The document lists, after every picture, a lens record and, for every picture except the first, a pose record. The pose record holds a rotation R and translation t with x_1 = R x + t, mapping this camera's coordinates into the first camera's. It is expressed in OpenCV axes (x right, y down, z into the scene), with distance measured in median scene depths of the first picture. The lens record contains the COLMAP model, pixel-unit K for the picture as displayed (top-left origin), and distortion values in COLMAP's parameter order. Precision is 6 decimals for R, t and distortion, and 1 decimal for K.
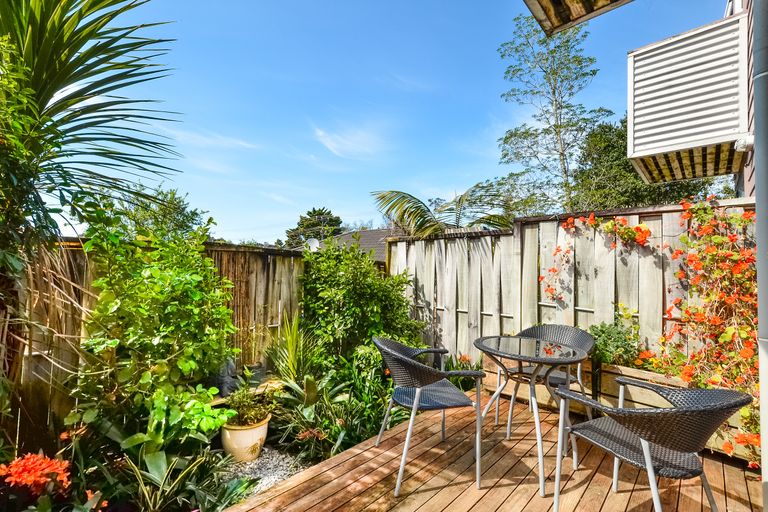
lens RADIAL K [[341.2, 0, 386.4], [0, 341.2, 256.5], [0, 0, 1]] dist [0.015081, 0.000419]
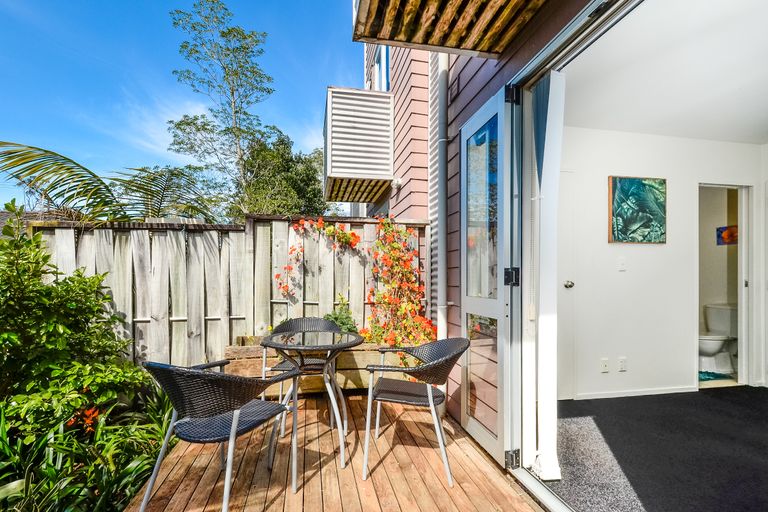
lens RADIAL K [[341.2, 0, 372.7], [0, 341.2, 279.1], [0, 0, 1]] dist [0.015081, 0.000419]
pose [[0.595423, -0.024220, 0.803047, -0.189569], [-0.014604, 0.999054, 0.040960, 0.025779], [-0.803279, -0.036116, 0.594507, 0.157482]]
